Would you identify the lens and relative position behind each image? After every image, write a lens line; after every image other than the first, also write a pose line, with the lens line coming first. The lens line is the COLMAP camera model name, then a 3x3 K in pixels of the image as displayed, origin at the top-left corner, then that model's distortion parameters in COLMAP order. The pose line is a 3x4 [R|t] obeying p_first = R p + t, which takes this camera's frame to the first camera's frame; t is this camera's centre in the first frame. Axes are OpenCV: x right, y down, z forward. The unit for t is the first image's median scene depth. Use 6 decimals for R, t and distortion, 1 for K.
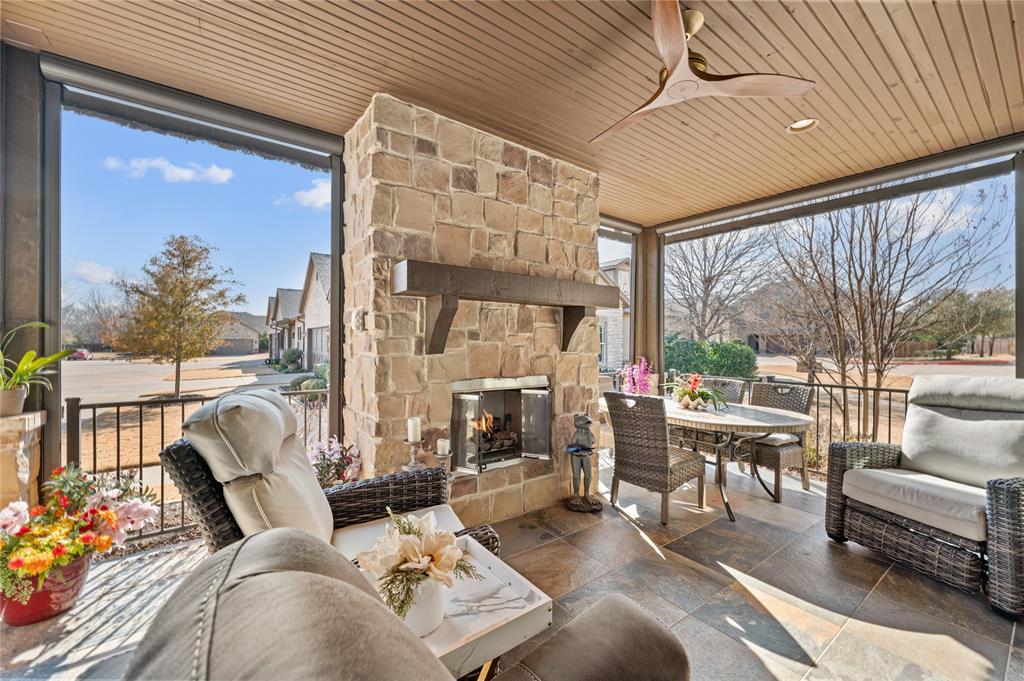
lens RADIAL K [[406.3, 0, 509.3], [0, 406.3, 342.7], [0, 0, 1]] dist [-0.001536, 0.000520]
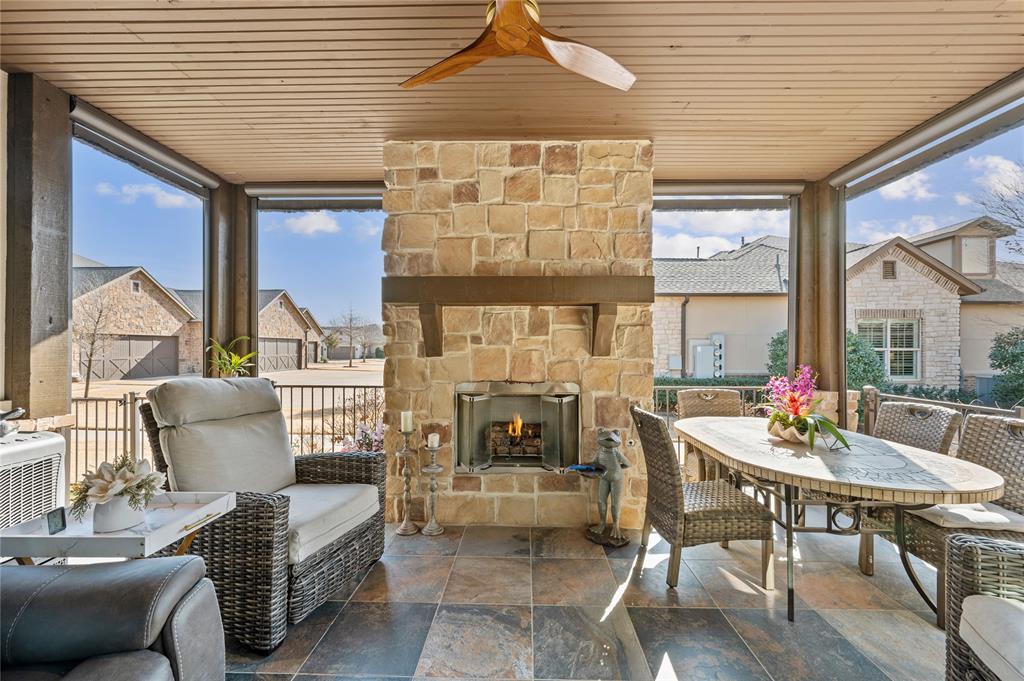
lens RADIAL K [[406.3, 0, 506.4], [0, 406.3, 347.2], [0, 0, 1]] dist [-0.001536, 0.000520]
pose [[0.792467, -0.006087, -0.609885, 0.587560], [0.002719, 0.999976, -0.006448, 0.008199], [0.609909, 0.003452, 0.792464, 0.212462]]
